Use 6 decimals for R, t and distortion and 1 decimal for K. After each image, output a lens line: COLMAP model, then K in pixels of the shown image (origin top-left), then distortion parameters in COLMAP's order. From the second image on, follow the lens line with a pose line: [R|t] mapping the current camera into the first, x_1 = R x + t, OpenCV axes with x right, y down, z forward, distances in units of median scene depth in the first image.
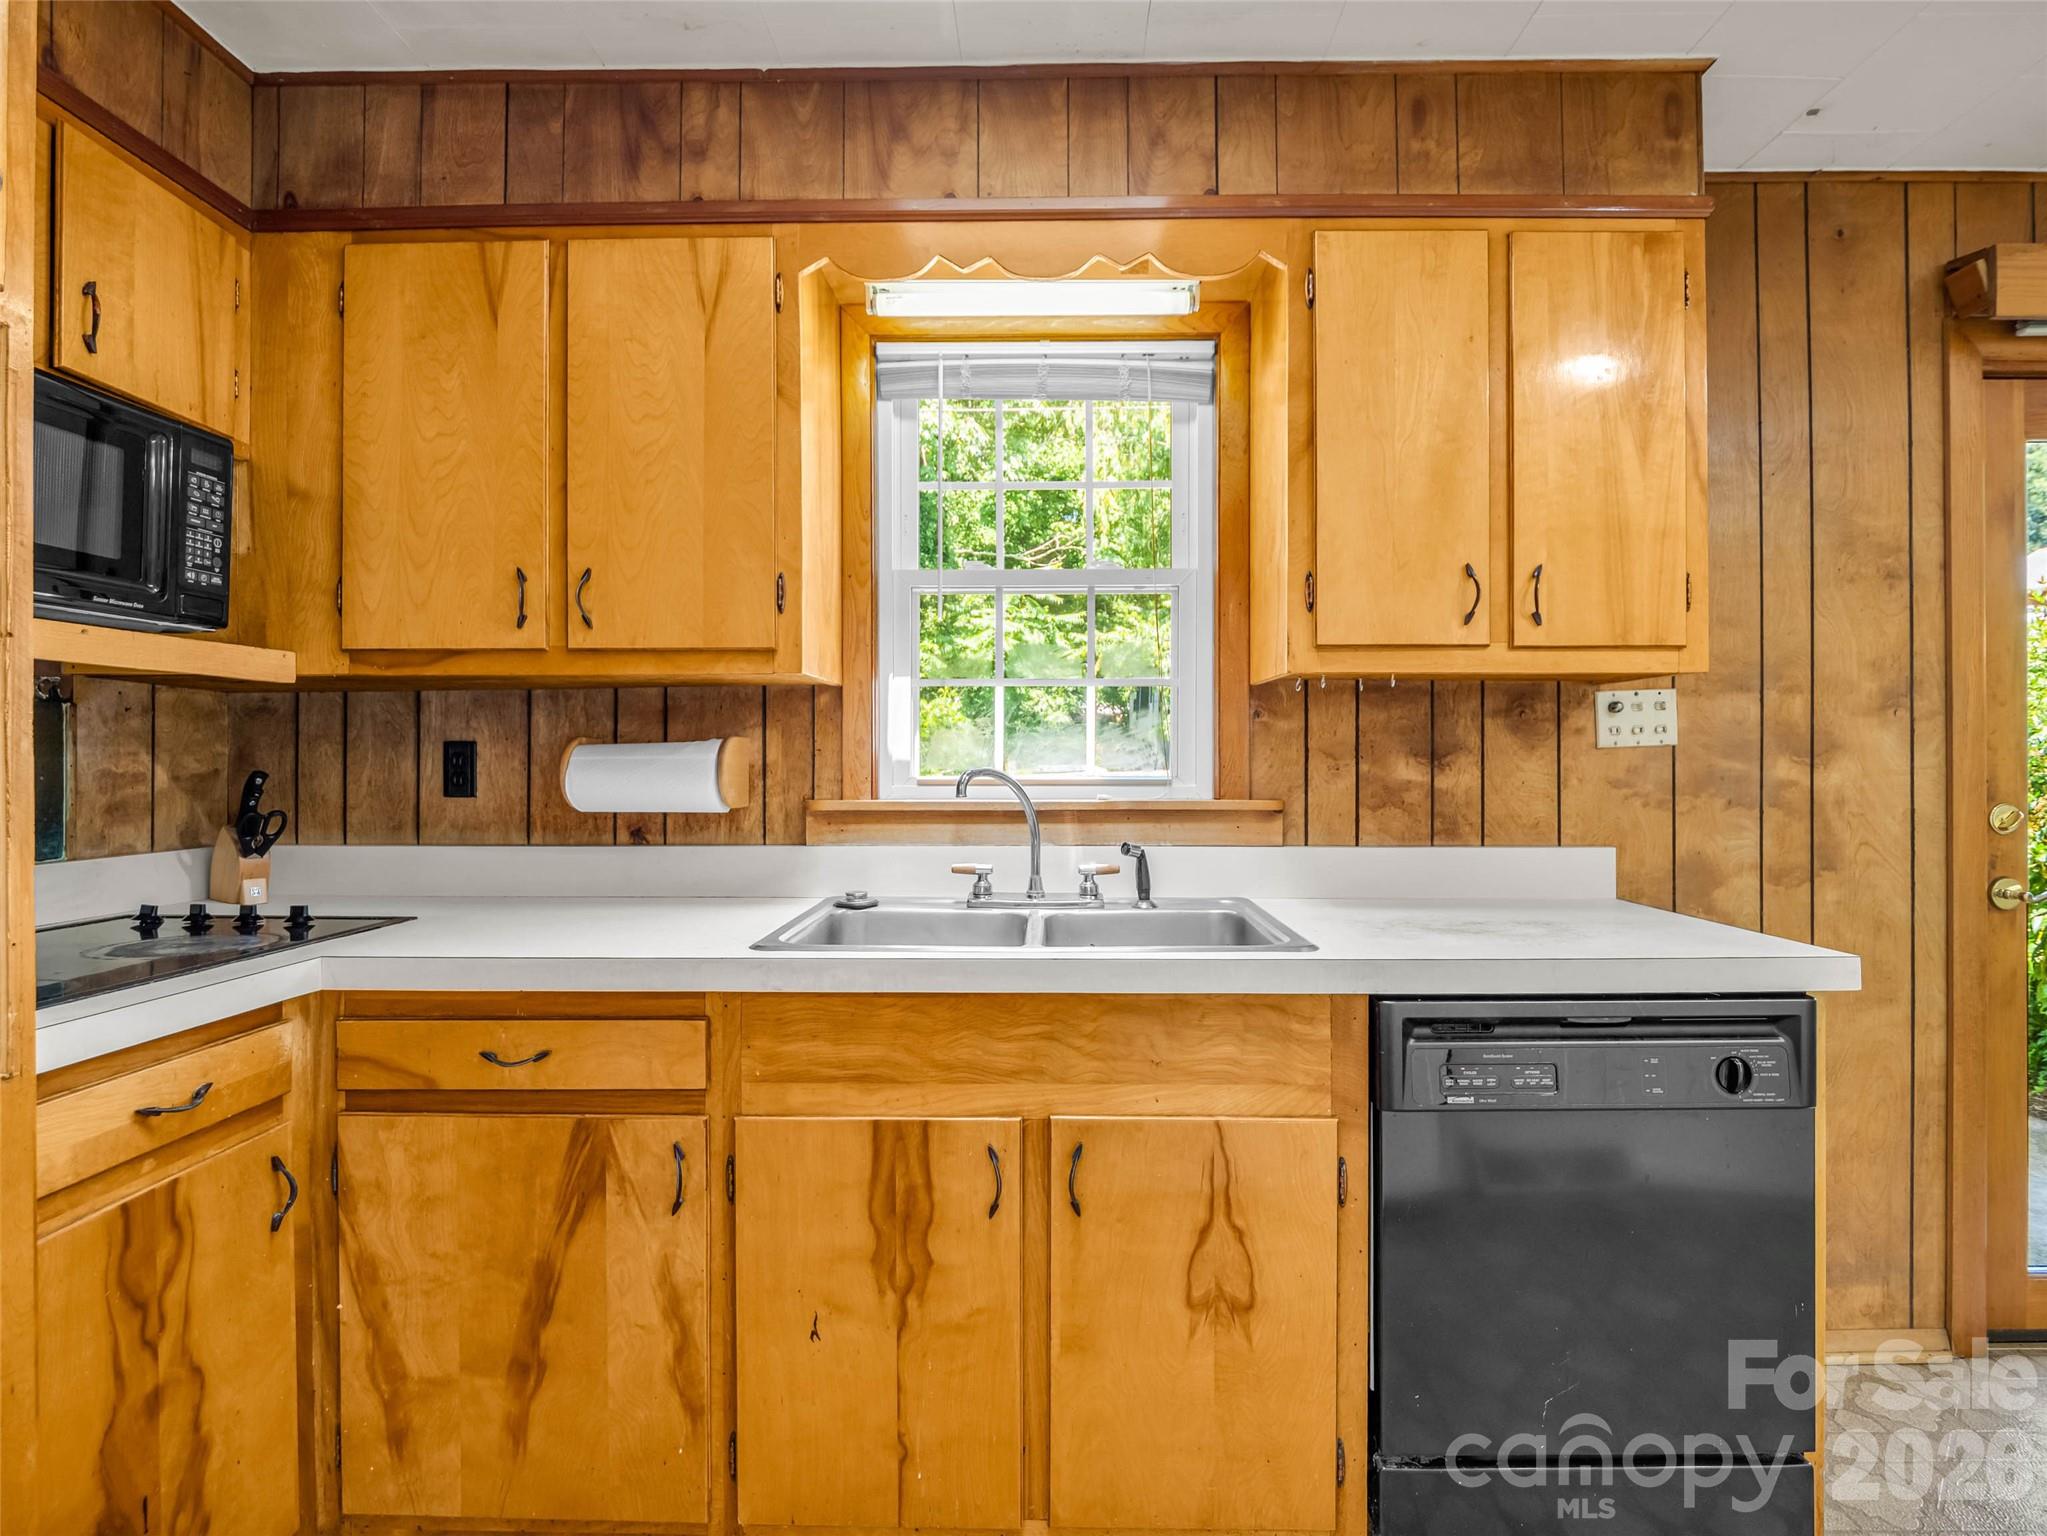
lens RADIAL K [[1026.7, 0, 1017.9], [0, 1026.7, 755.6], [0, 0, 1]] dist [-0.013160, -0.001063]
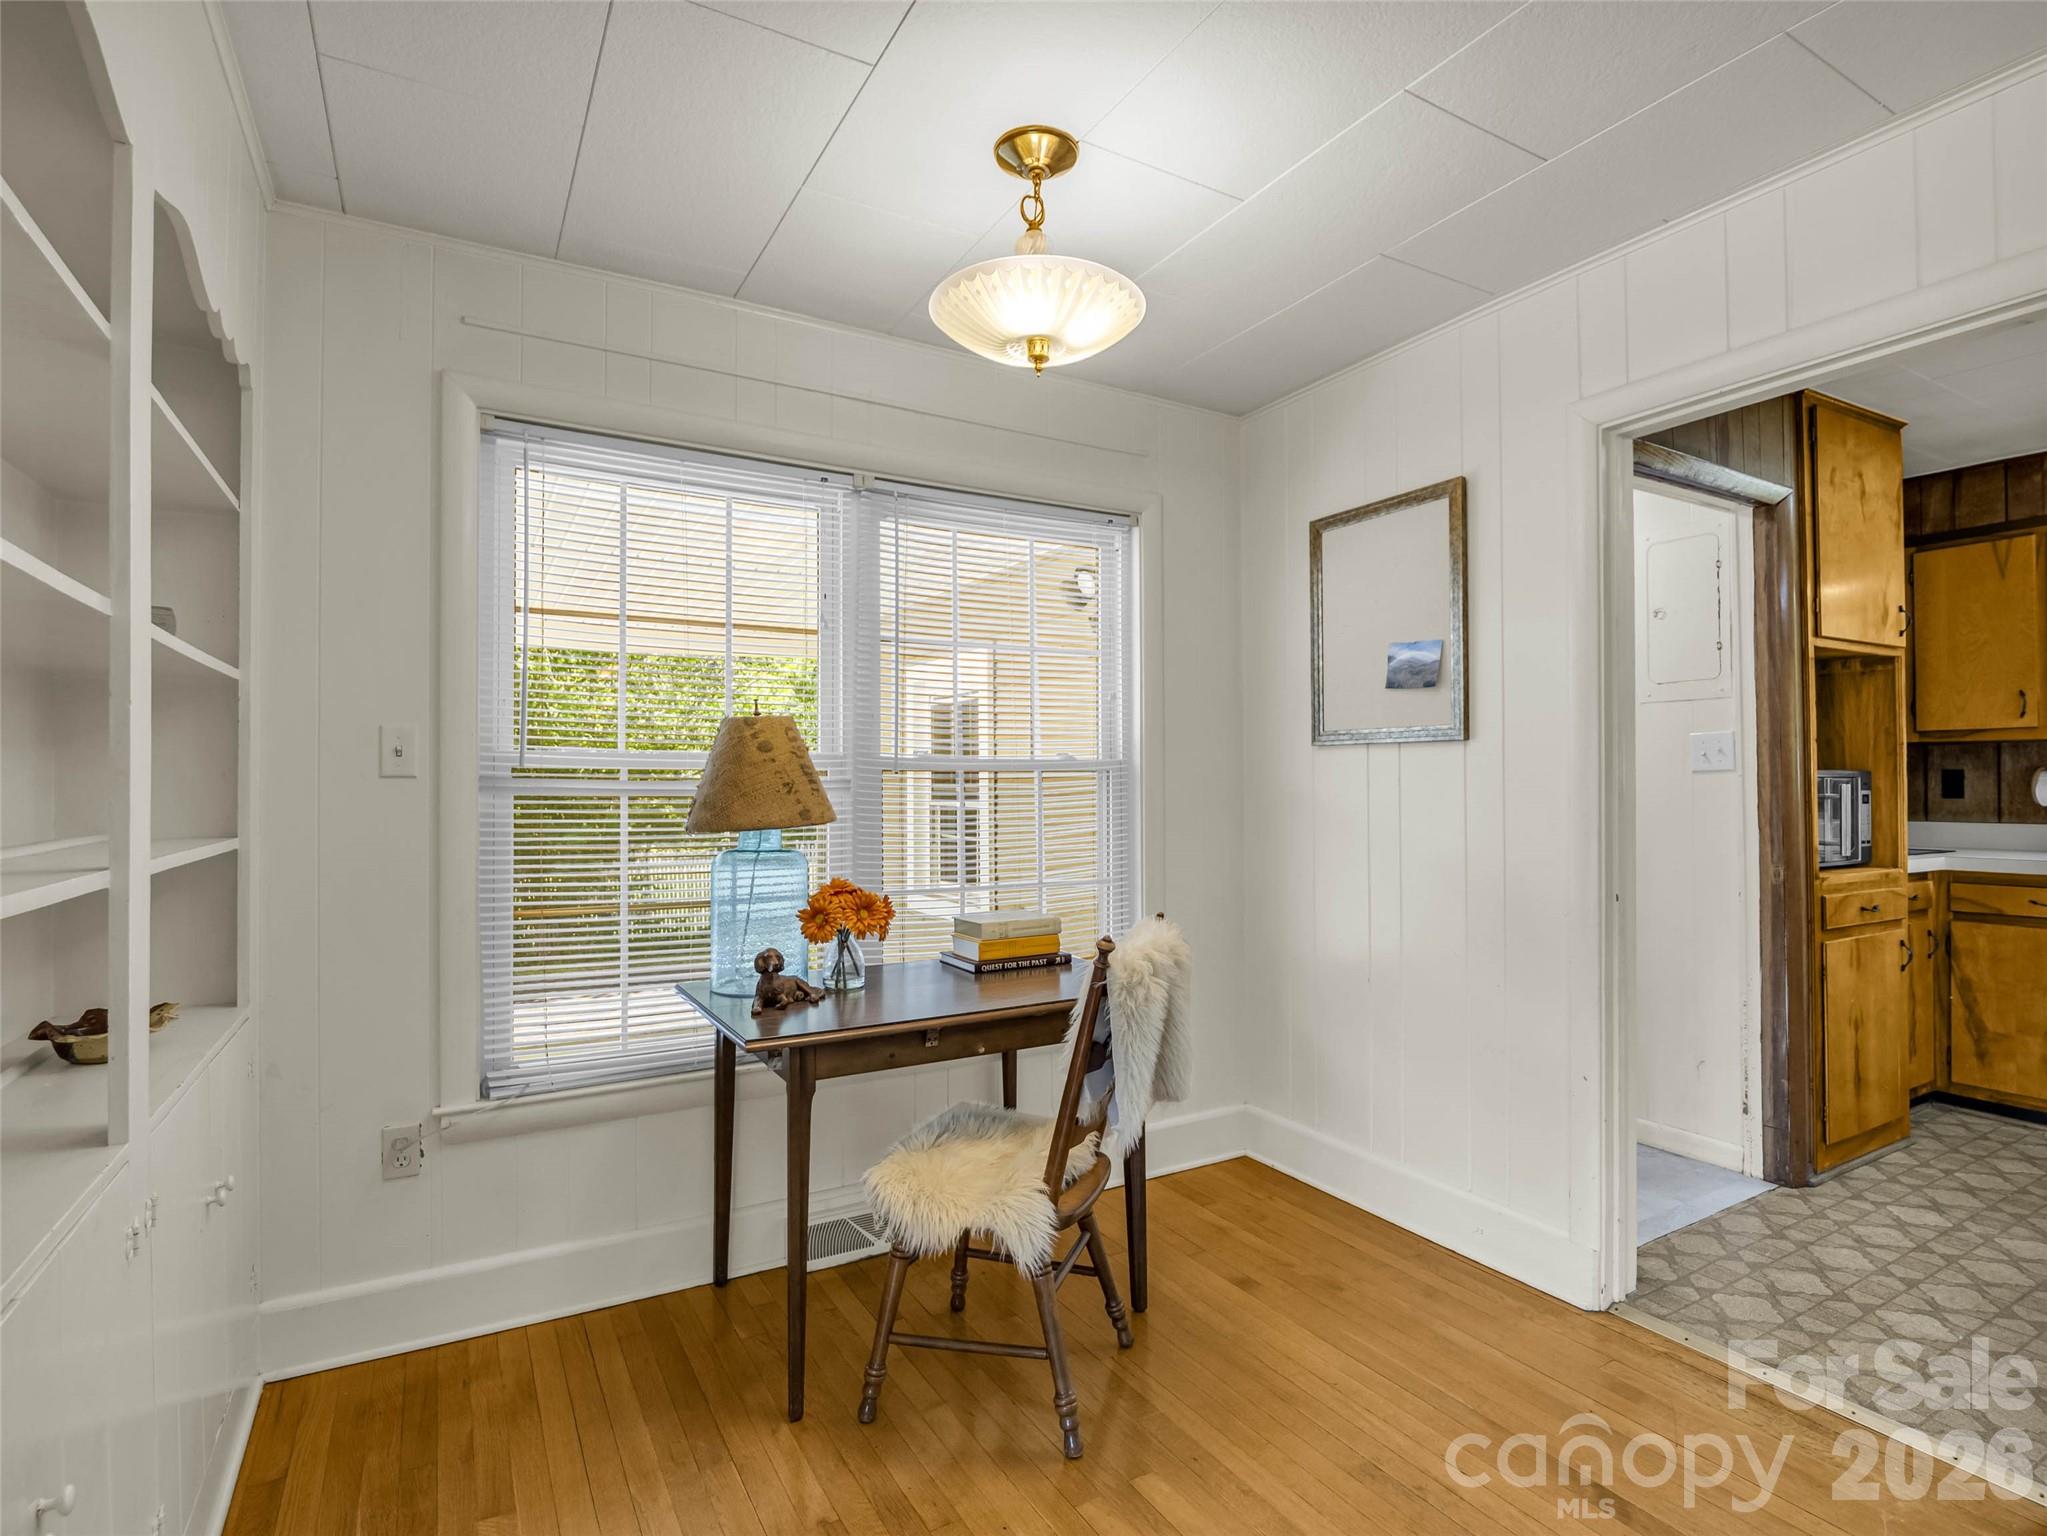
lens RADIAL K [[1026.7, 0, 1042.4], [0, 1026.7, 769.8], [0, 0, 1]] dist [-0.013160, -0.001063]
pose [[0.537428, -0.010828, -0.843240, 0.204148], [0.005263, 0.999941, -0.009486, -0.005921], [0.843293, 0.000660, 0.537453, -1.886332]]
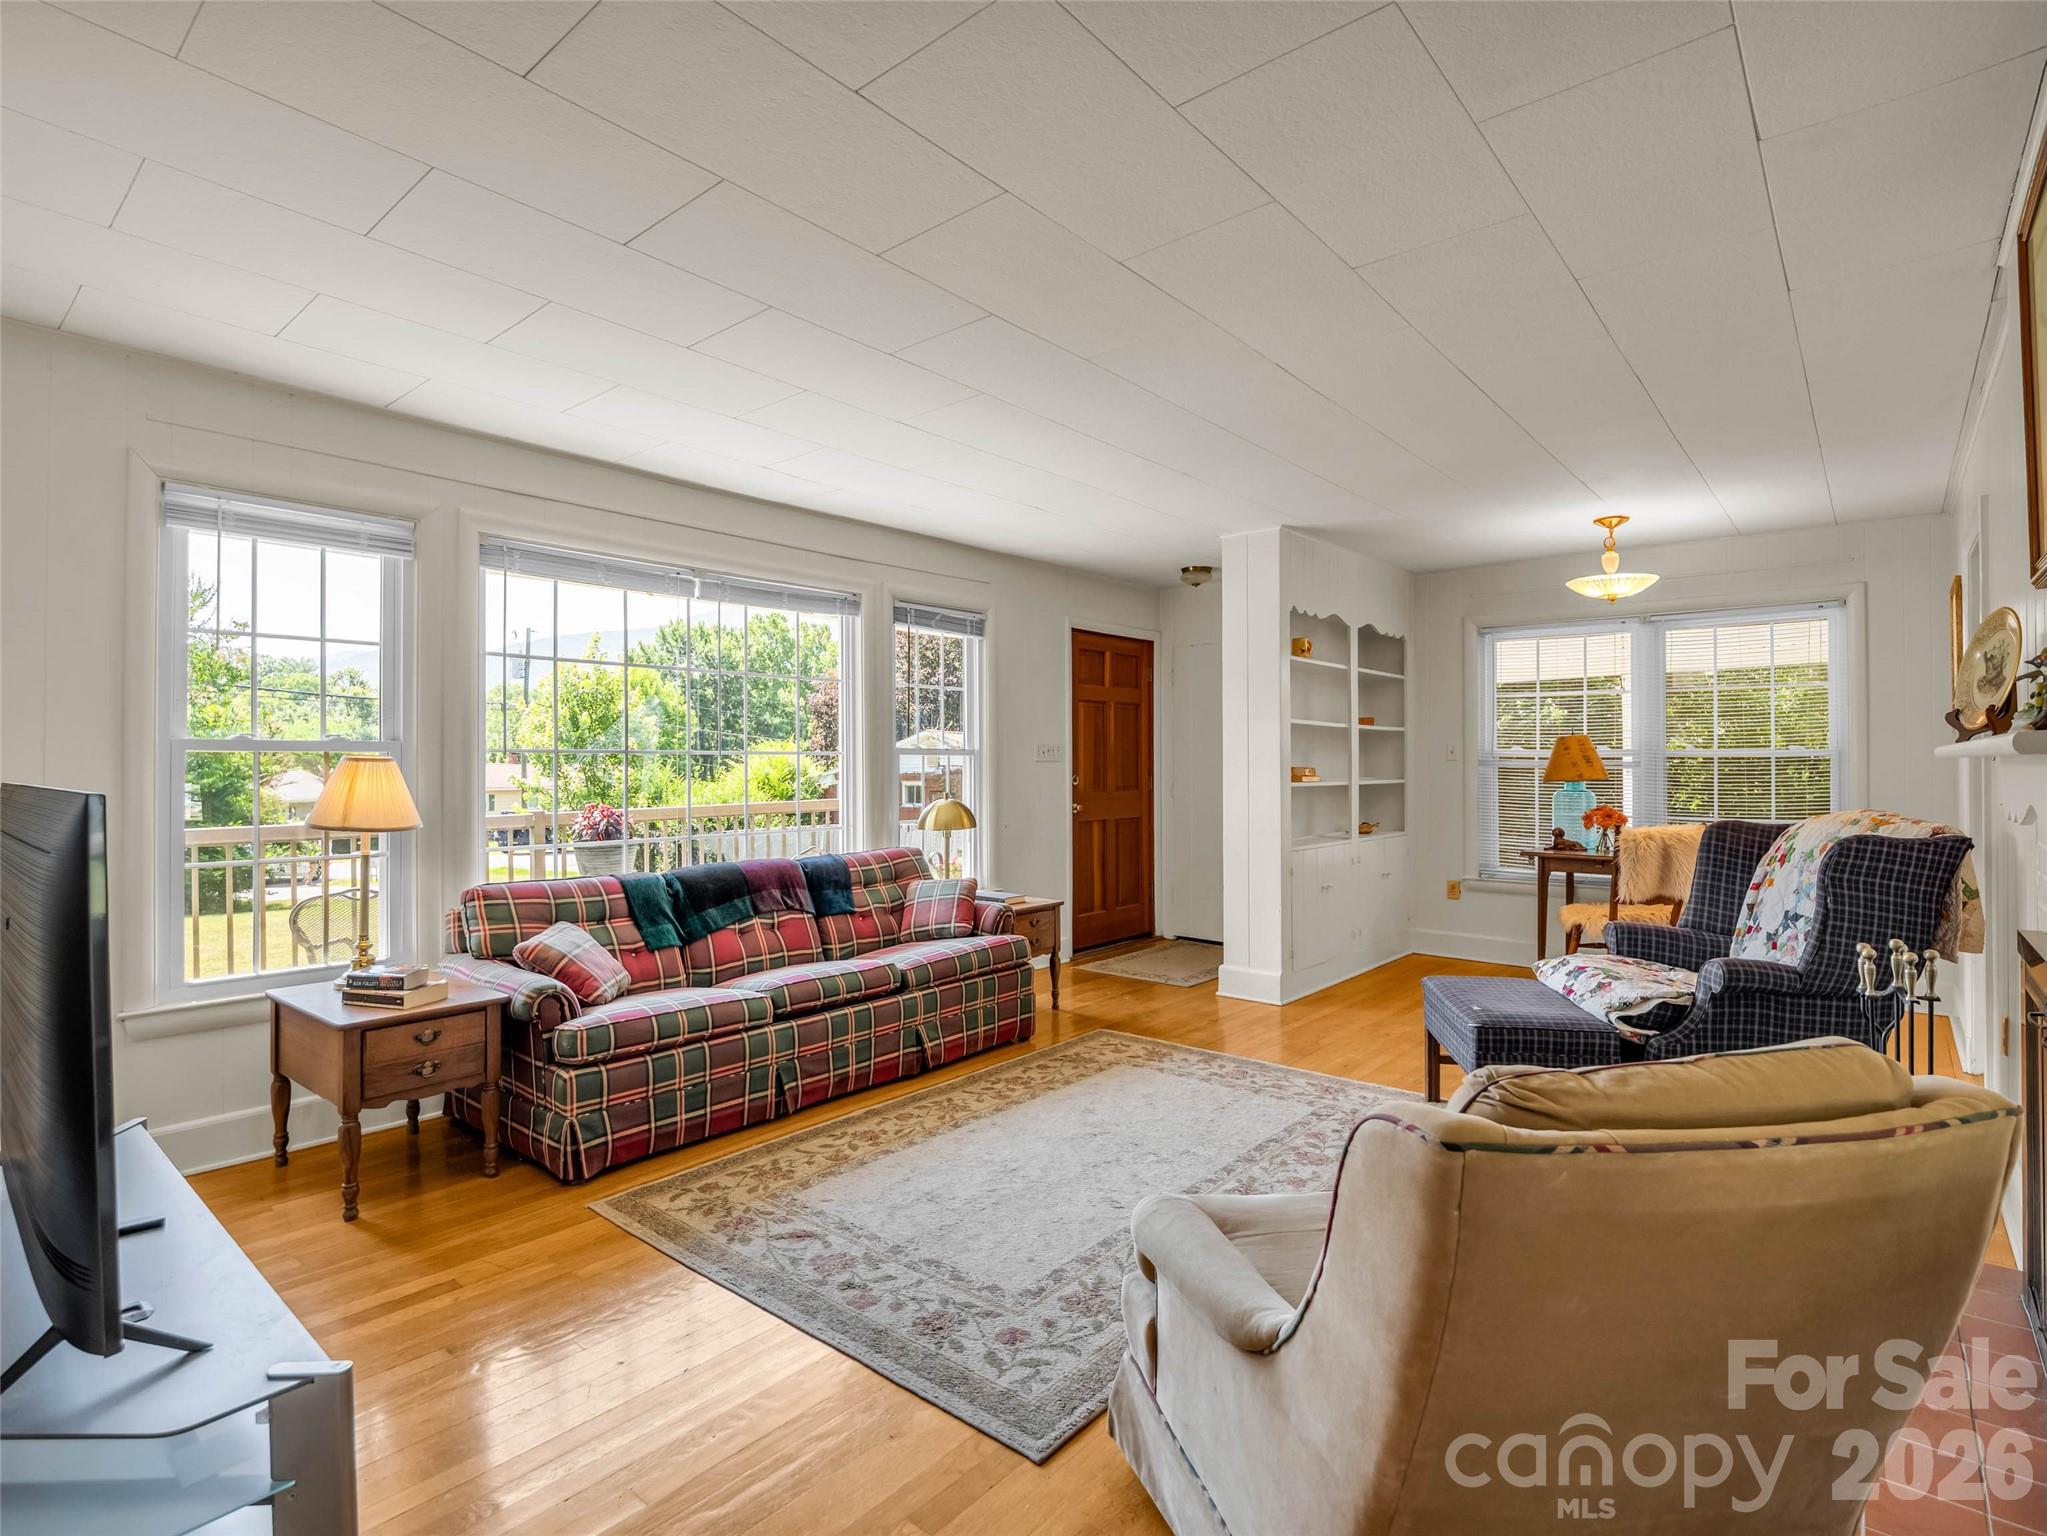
lens RADIAL K [[1026.7, 0, 1016.0], [0, 1026.7, 755.0], [0, 0, 1]] dist [-0.013160, -0.001063]
pose [[-0.613048, -0.000864, -0.790045, 2.552155], [0.006998, 0.999954, -0.006524, -0.016567], [0.790015, -0.009529, -0.613014, -0.762456]]
